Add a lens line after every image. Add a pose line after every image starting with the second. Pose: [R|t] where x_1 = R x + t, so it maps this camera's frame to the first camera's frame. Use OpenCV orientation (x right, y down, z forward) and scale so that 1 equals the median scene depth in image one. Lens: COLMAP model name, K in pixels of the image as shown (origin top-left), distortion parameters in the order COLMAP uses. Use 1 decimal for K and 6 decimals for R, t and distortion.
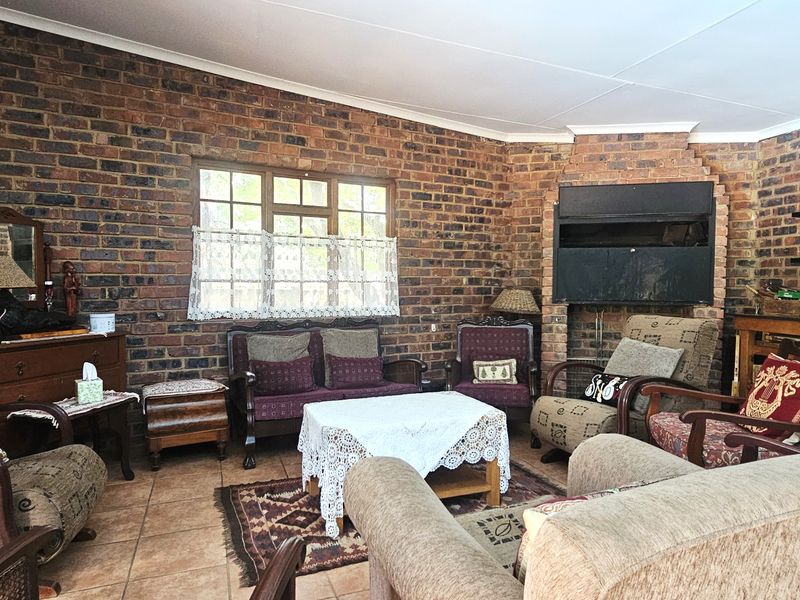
lens RADIAL K [[506.6, 0, 400.0], [0, 506.6, 300.0], [0, 0, 1]] dist [-0.003403, -0.006636]
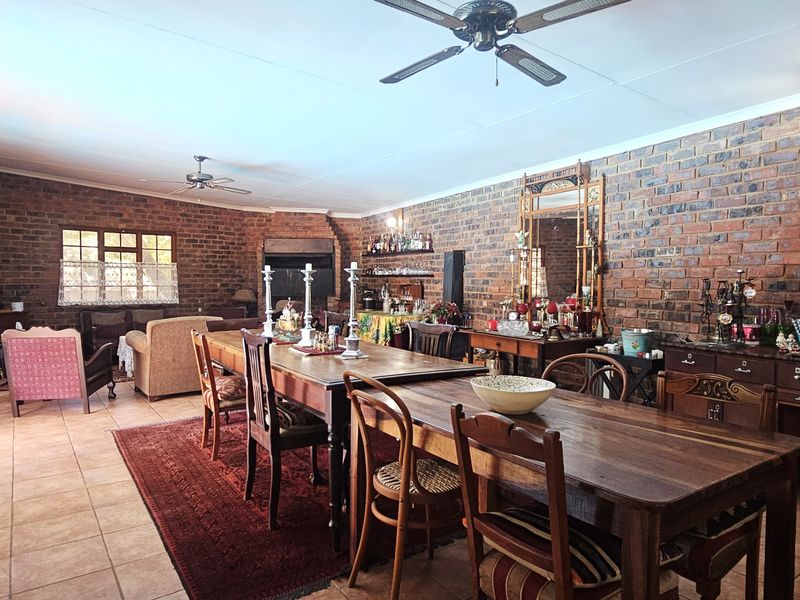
lens RADIAL K [[506.6, 0, 400.0], [0, 506.6, 300.0], [0, 0, 1]] dist [-0.003403, -0.006636]
pose [[0.960680, -0.013939, 0.277309, 0.291667], [0.013963, 0.999901, 0.001888, 0.027414], [-0.277308, 0.002058, 0.960779, -1.152093]]
